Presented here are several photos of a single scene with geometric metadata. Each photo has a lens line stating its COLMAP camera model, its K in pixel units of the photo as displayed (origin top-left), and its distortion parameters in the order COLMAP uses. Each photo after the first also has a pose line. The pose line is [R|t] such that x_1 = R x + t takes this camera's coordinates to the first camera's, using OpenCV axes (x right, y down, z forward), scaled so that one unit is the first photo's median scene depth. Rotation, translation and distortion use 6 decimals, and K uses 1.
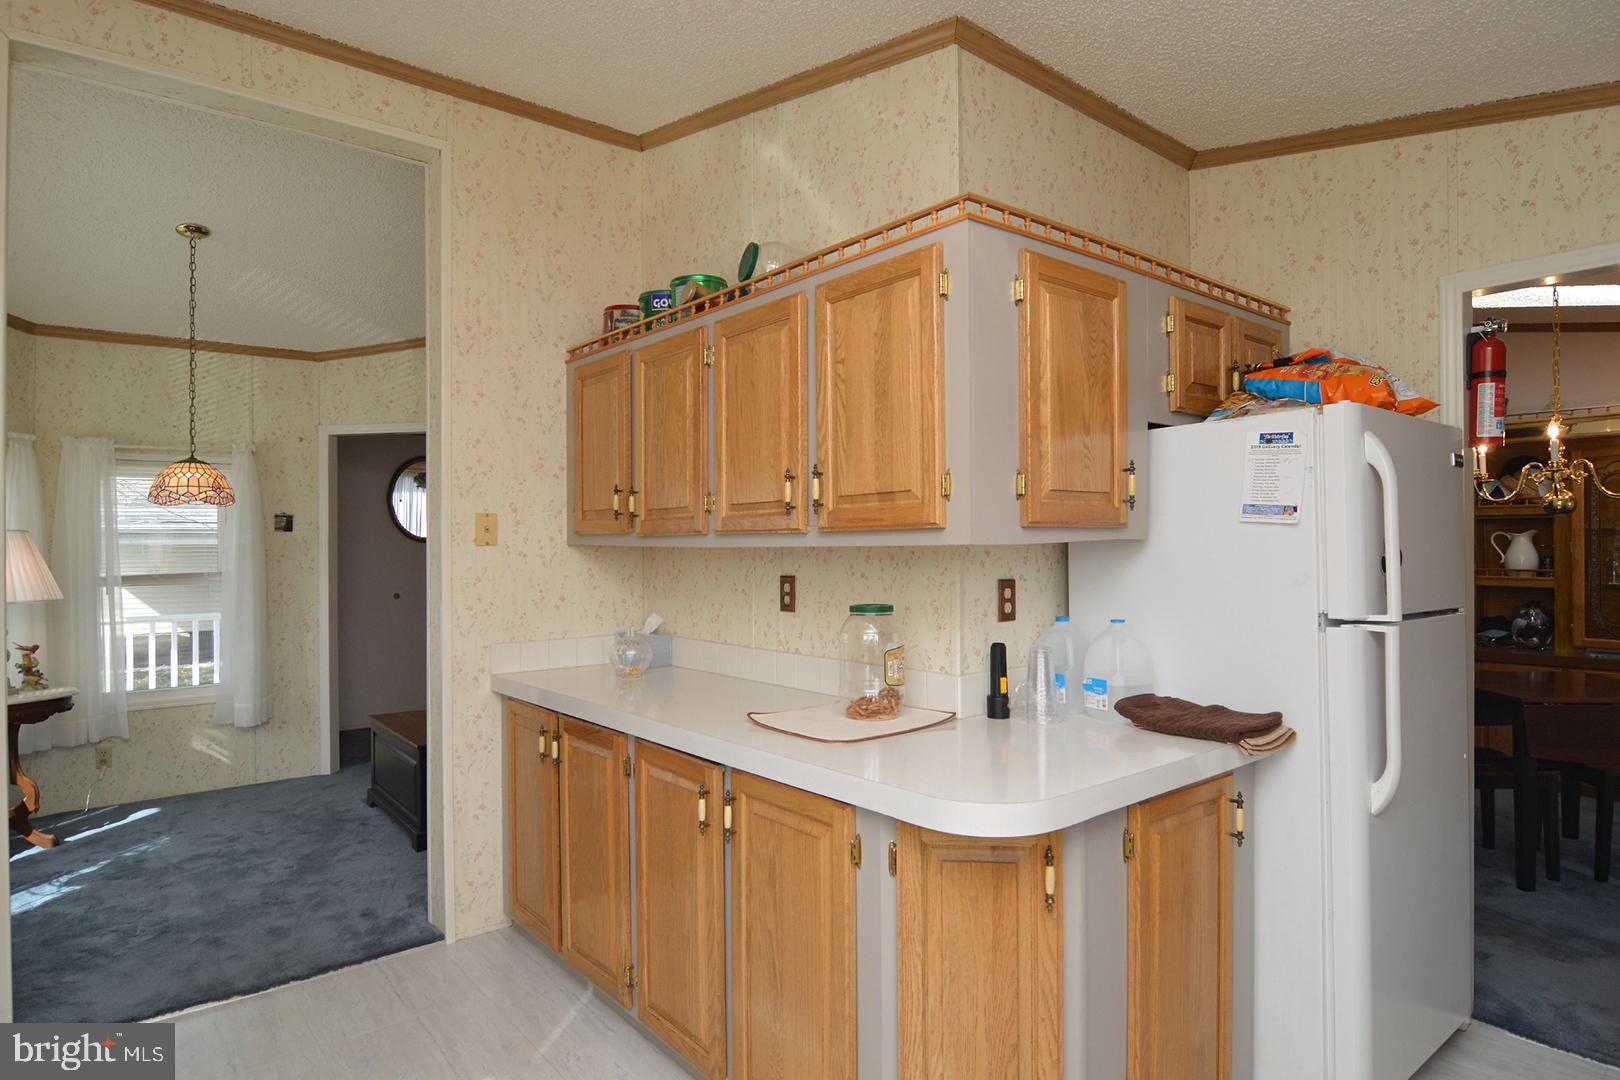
lens RADIAL K [[876.1, 0, 811.9], [0, 876.1, 546.1], [0, 0, 1]] dist [-0.014940, -0.006551]
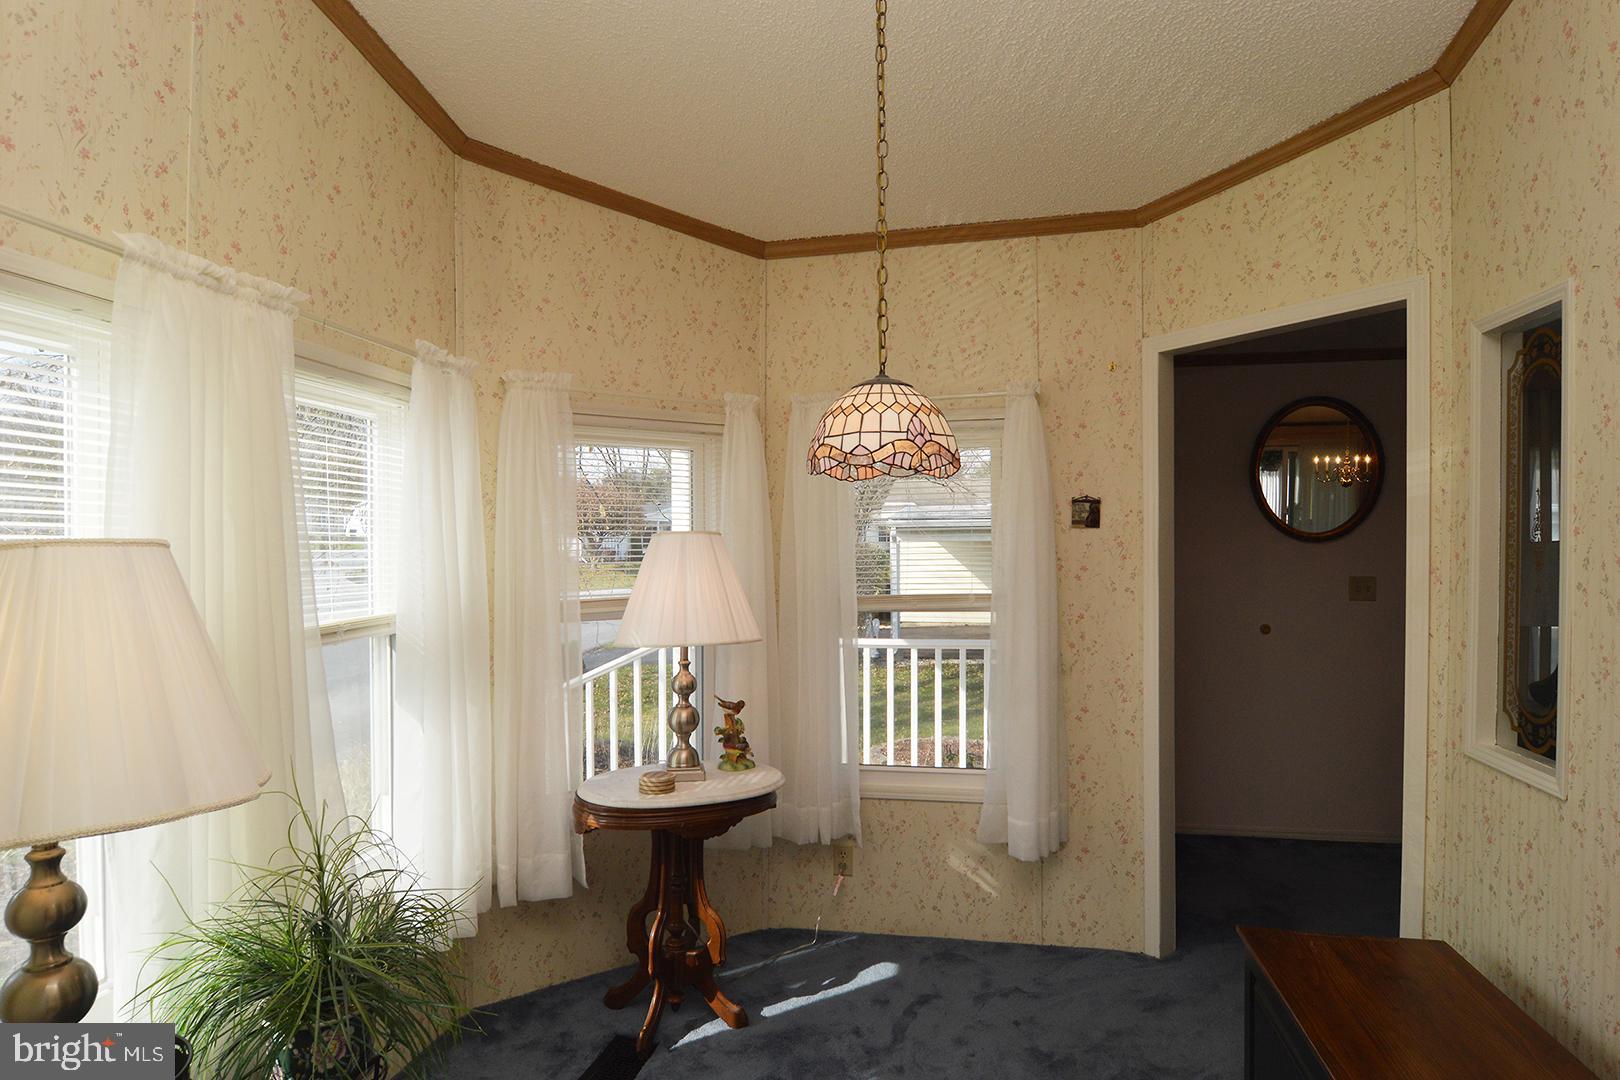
lens RADIAL K [[876.1, 0, 799.1], [0, 876.1, 544.9], [0, 0, 1]] dist [-0.014940, -0.006551]
pose [[0.619960, 0.003060, -0.784628, -0.280827], [0.001810, 0.999984, 0.005330, -0.009309], [0.784632, -0.004725, 0.619944, 0.512749]]
